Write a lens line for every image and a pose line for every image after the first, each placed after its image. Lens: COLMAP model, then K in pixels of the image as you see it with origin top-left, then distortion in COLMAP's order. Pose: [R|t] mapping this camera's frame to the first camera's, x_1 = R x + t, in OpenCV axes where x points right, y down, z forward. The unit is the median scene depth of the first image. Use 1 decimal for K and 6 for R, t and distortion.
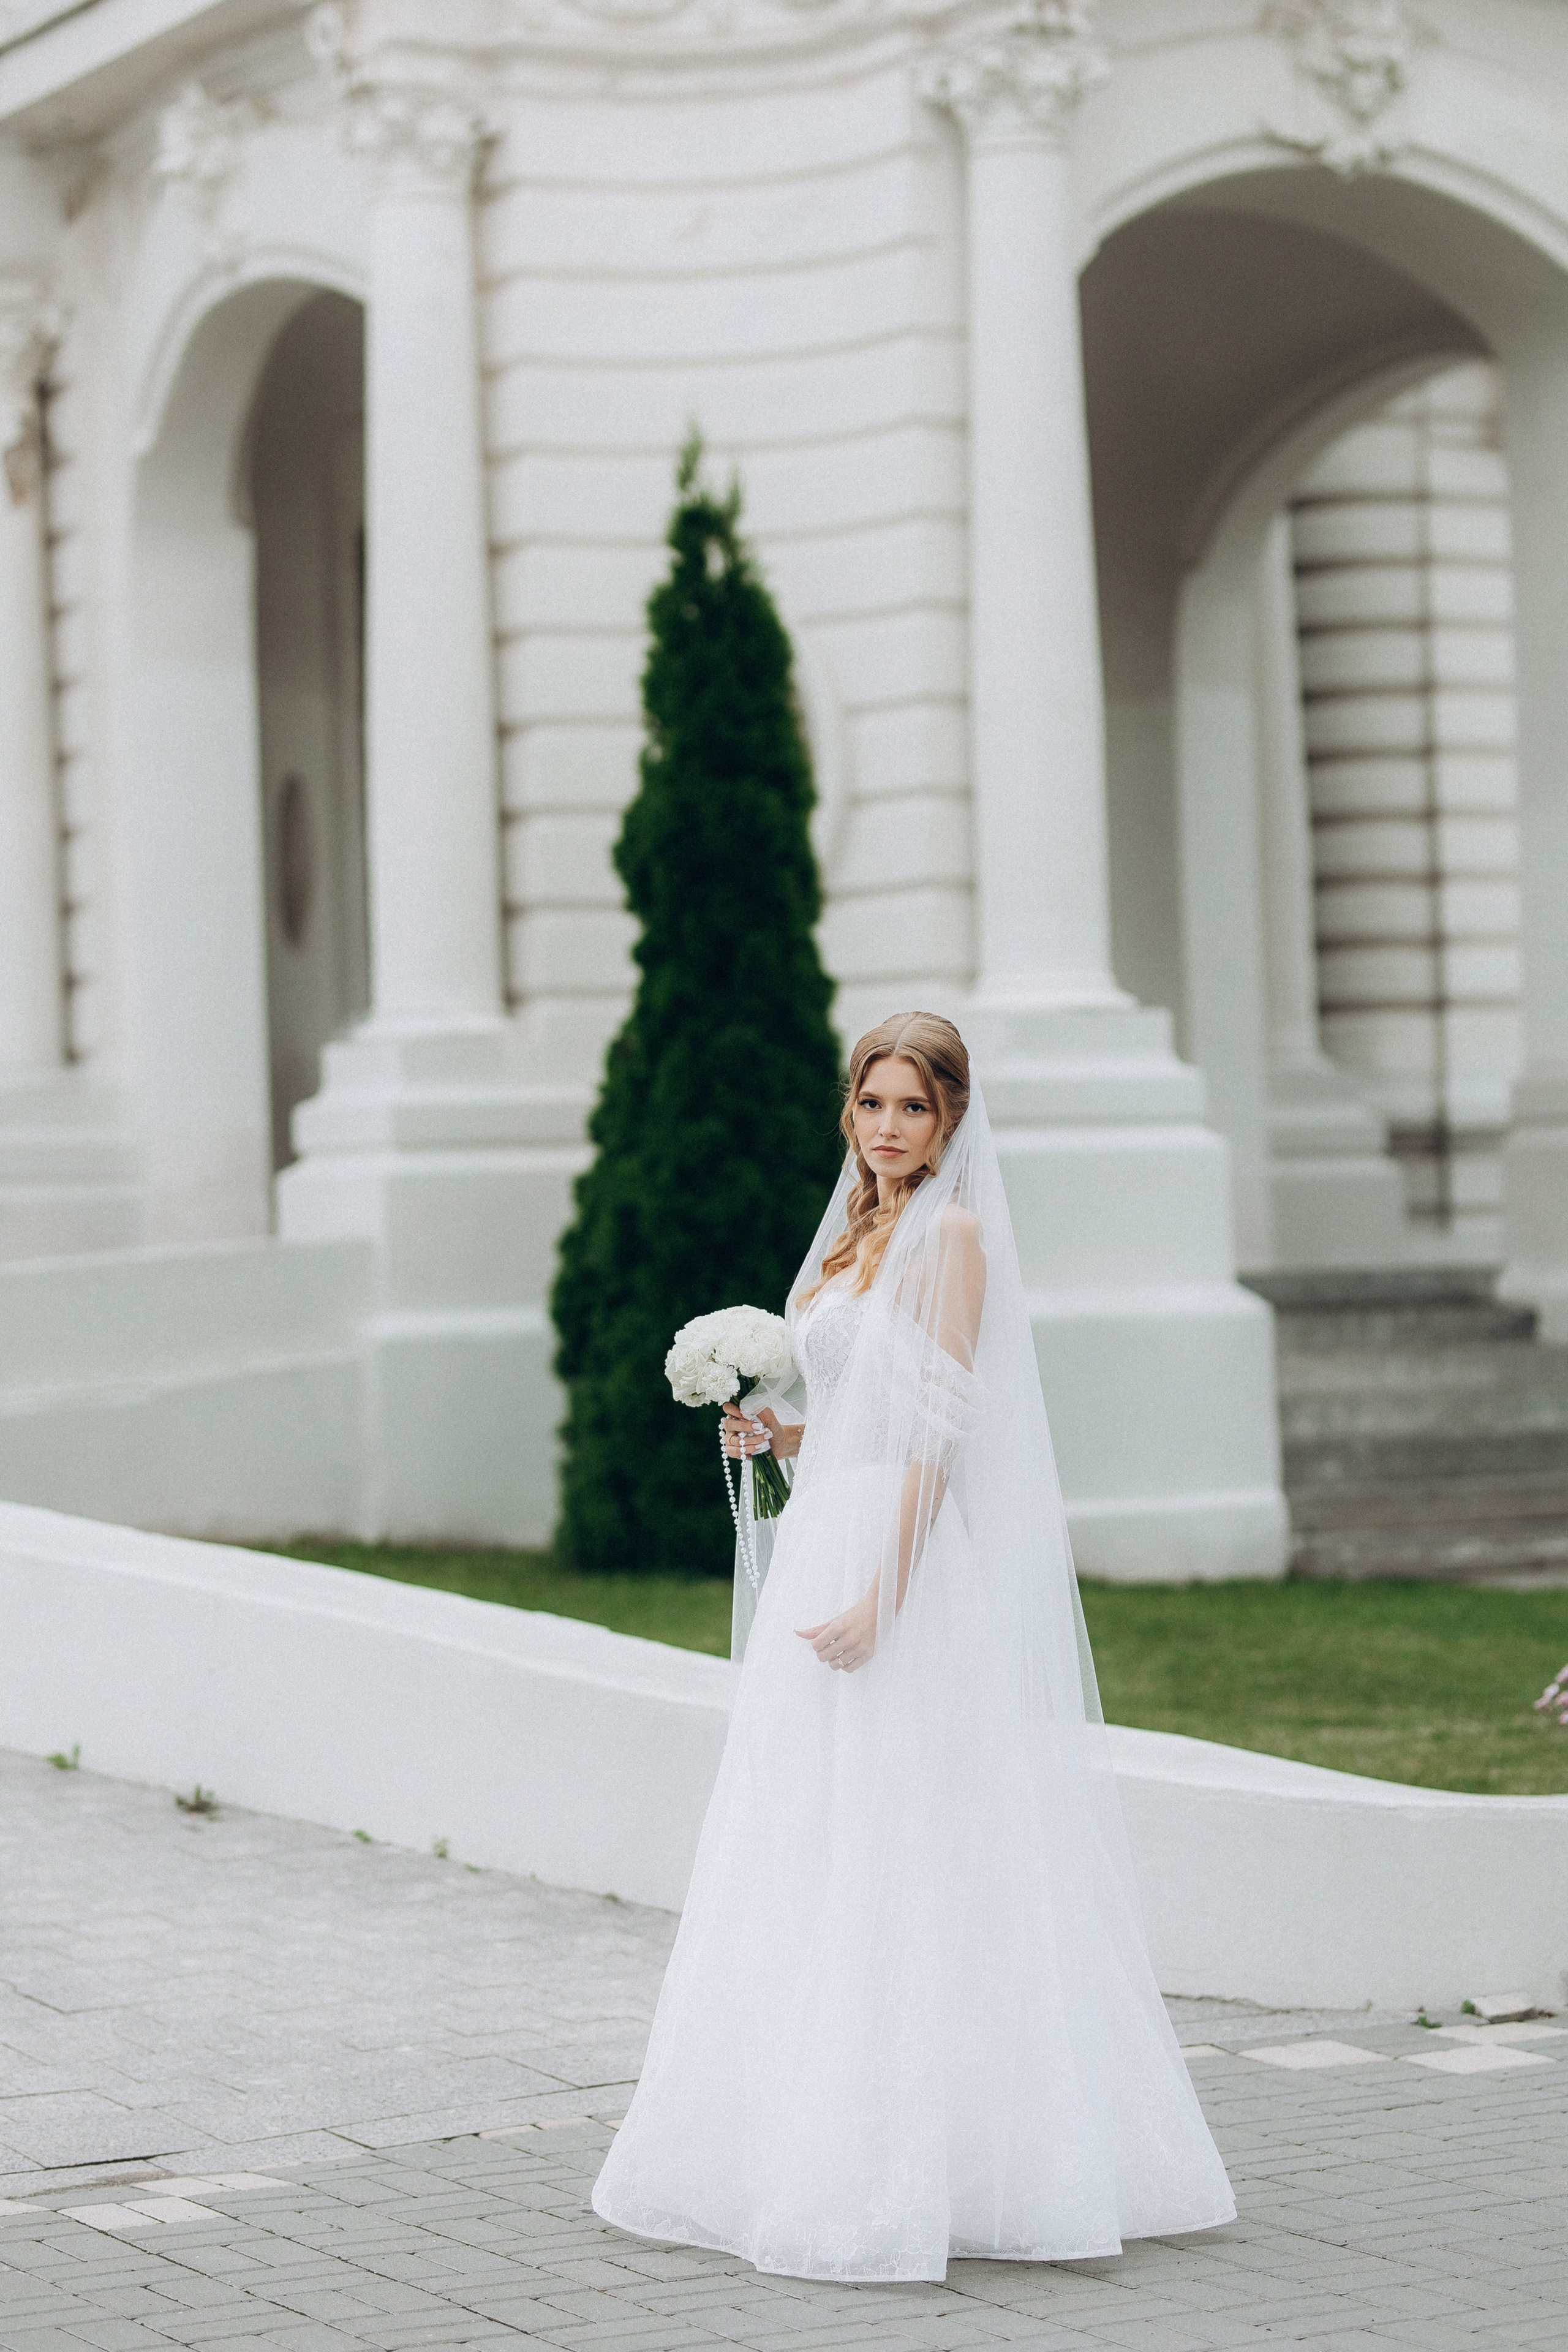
lens RADIAL K [[5534.3, 0, 784.0], [0, 5534.3, 1176.0], [0, 0, 1]] dist [-0.025276, 0.402324]
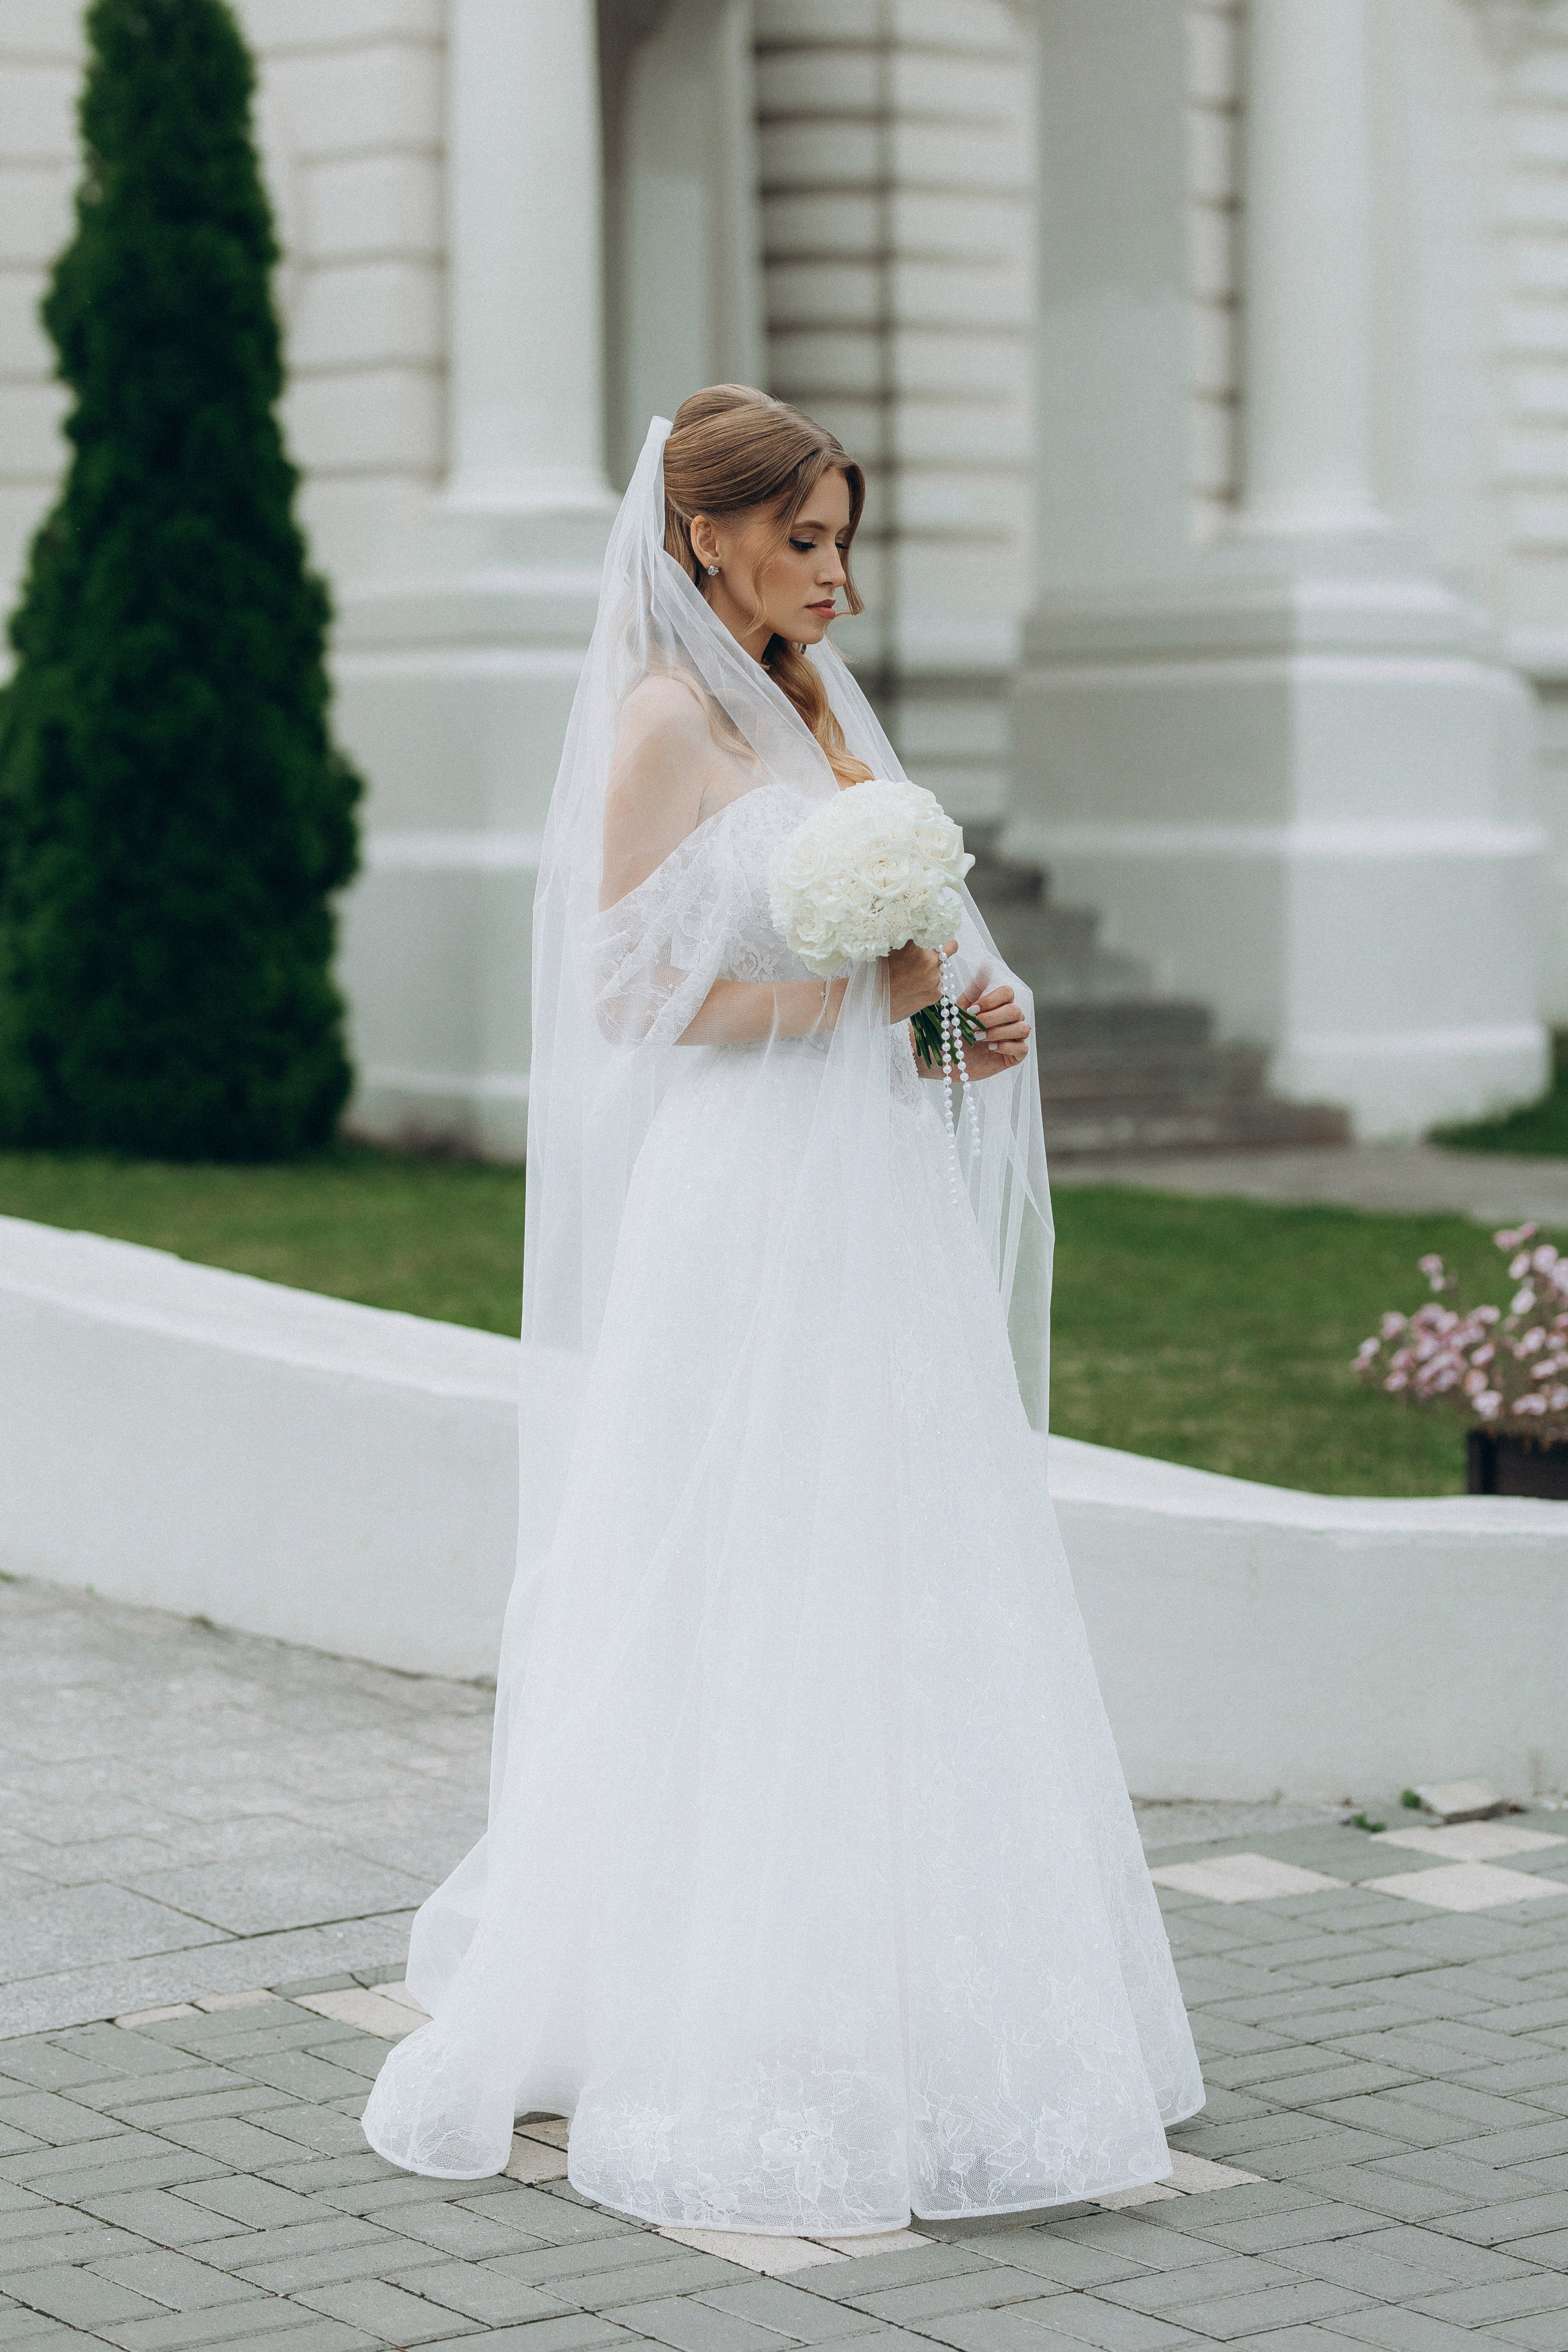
lens RADIAL K [[5534.3, 0, 784.0], [0, 5534.3, 1176.0], [0, 0, 1]] dist [-0.025276, 0.402324]
pose [[0.991214, 0.015850, 0.131317, -0.027306], [-0.026207, 0.996646, 0.077524, 0.005637], [-0.129648, -0.080285, 0.988304, 0.134757]]
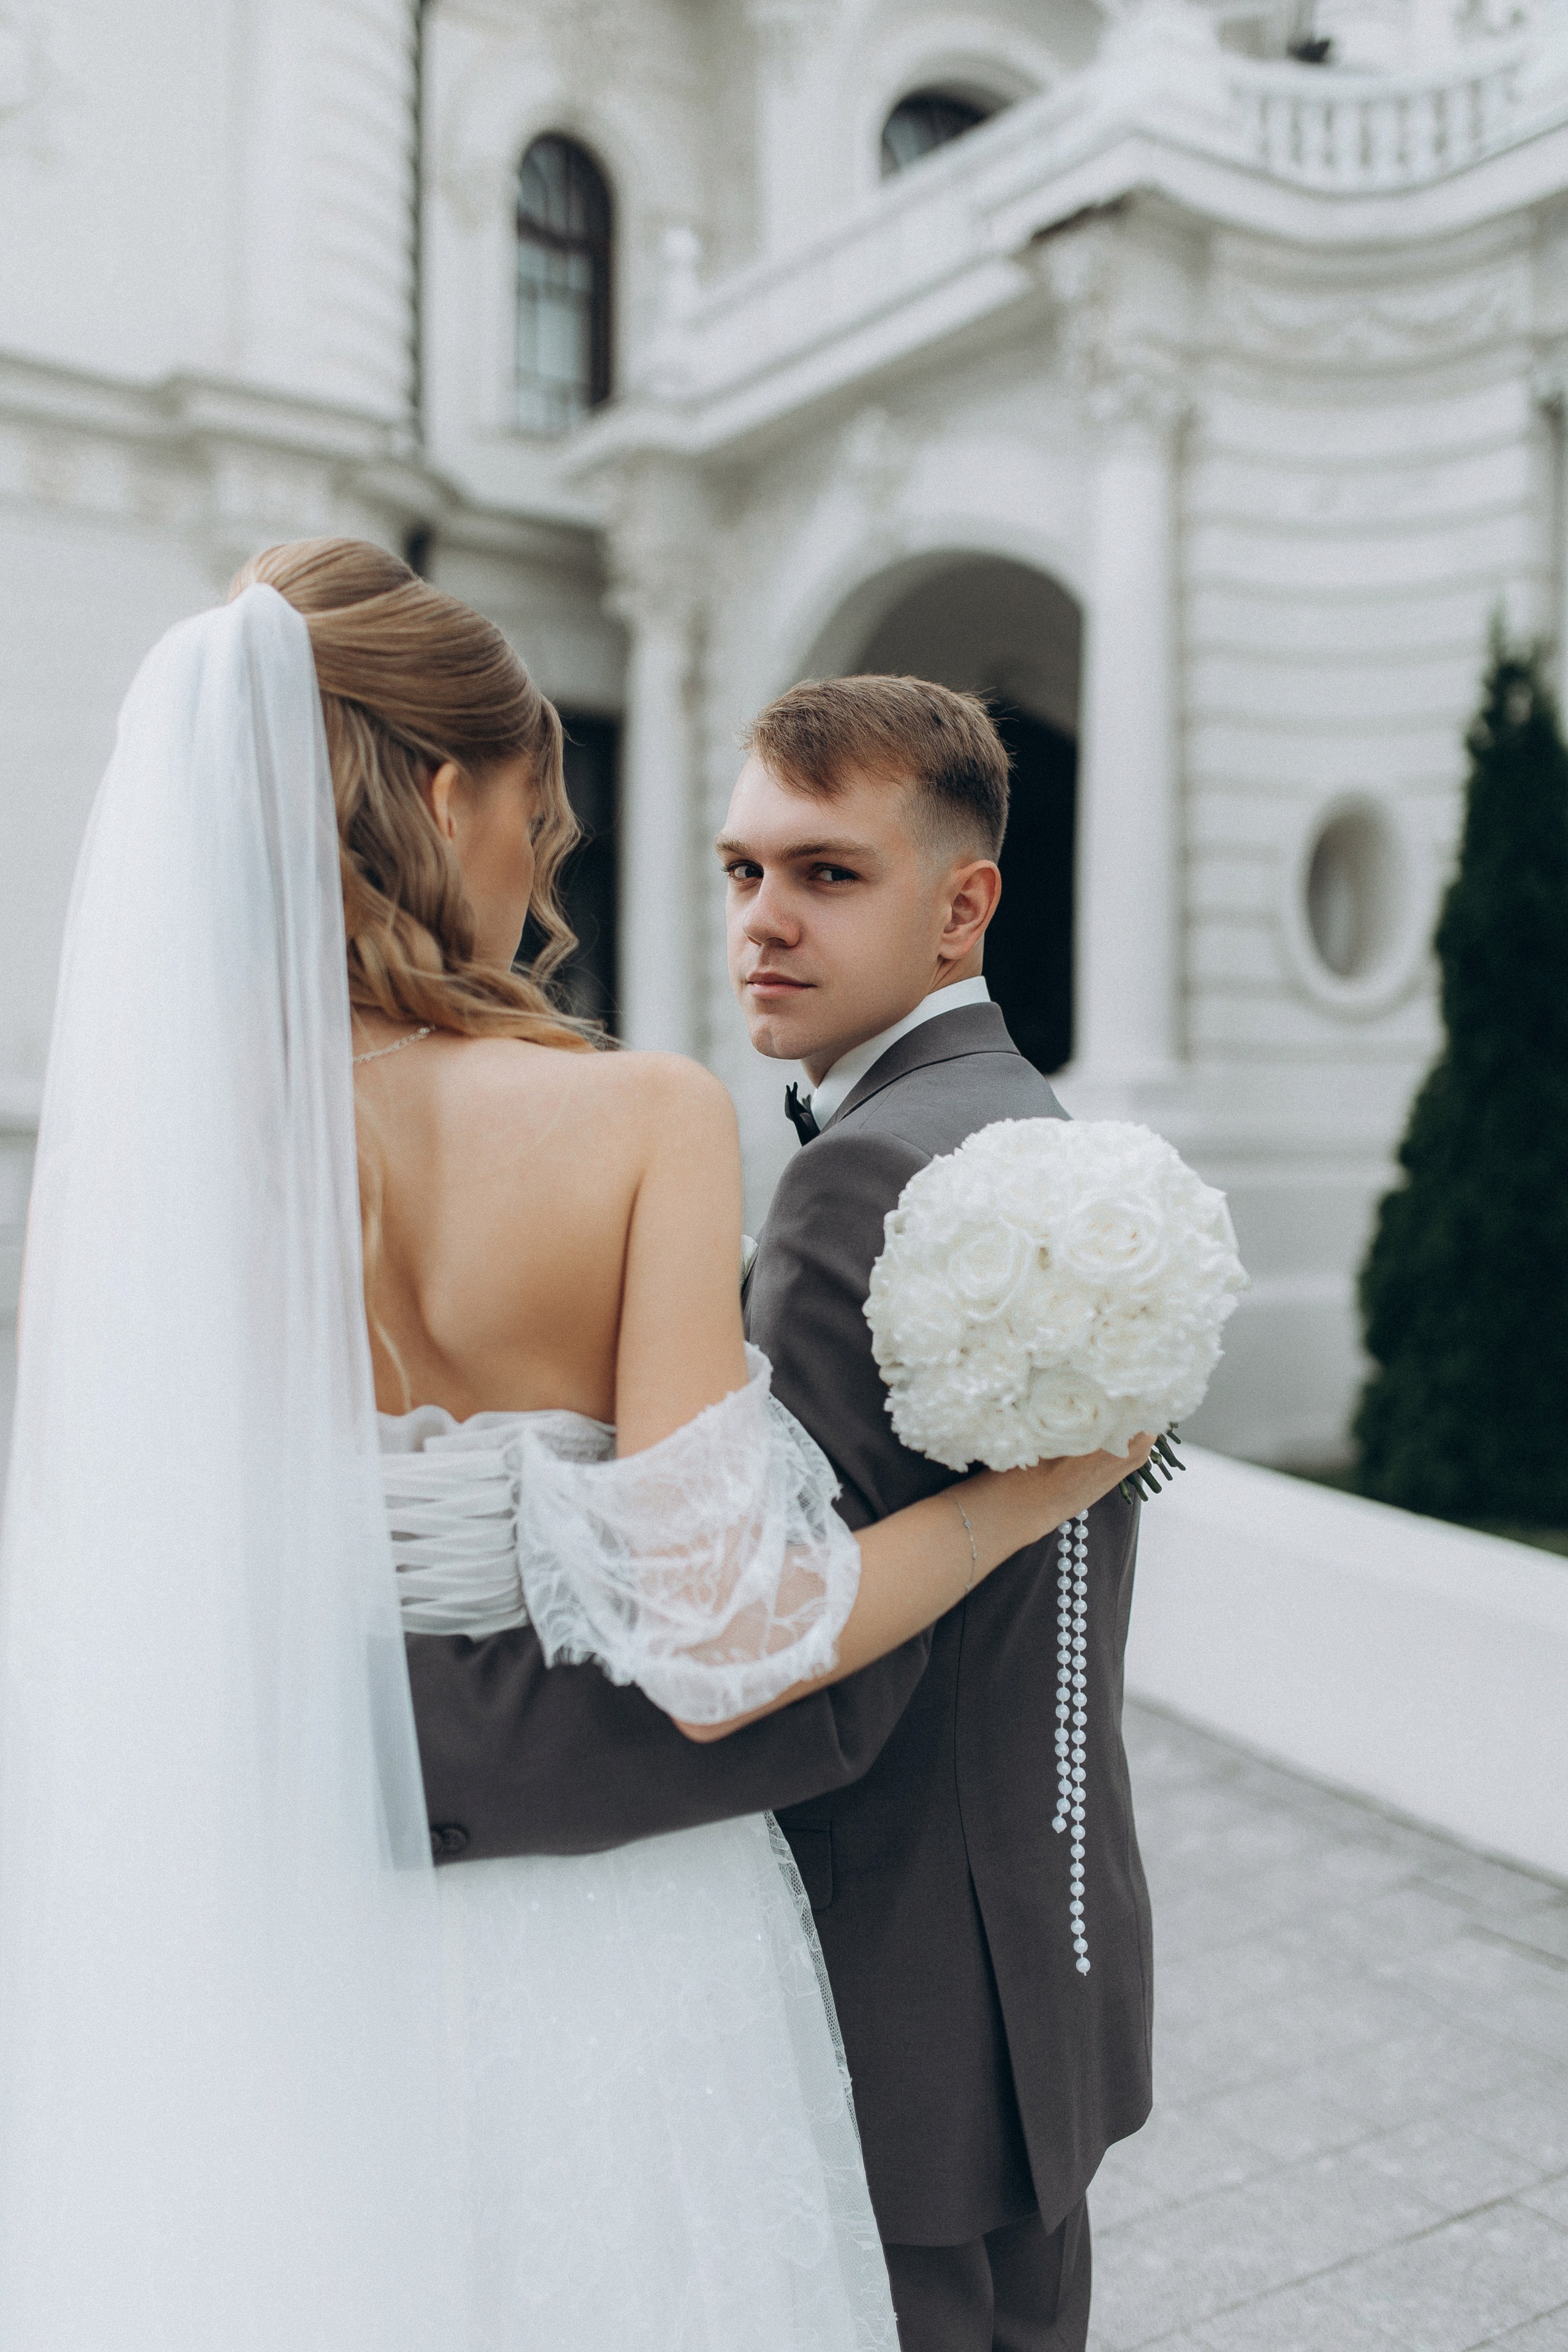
lens RADIAL K [[2377.6, 0, 784.0], [0, 2377.6, 1176.0], [0, 0, 1]] dist [0.007796, 0.011325]
pose [[0.994735, 0.038605, 0.094933, -0.222986], [-0.038779, 0.999248, -0.000010, 0.001656], [-0.094862, -0.003672, 0.995484, 0.478847]]
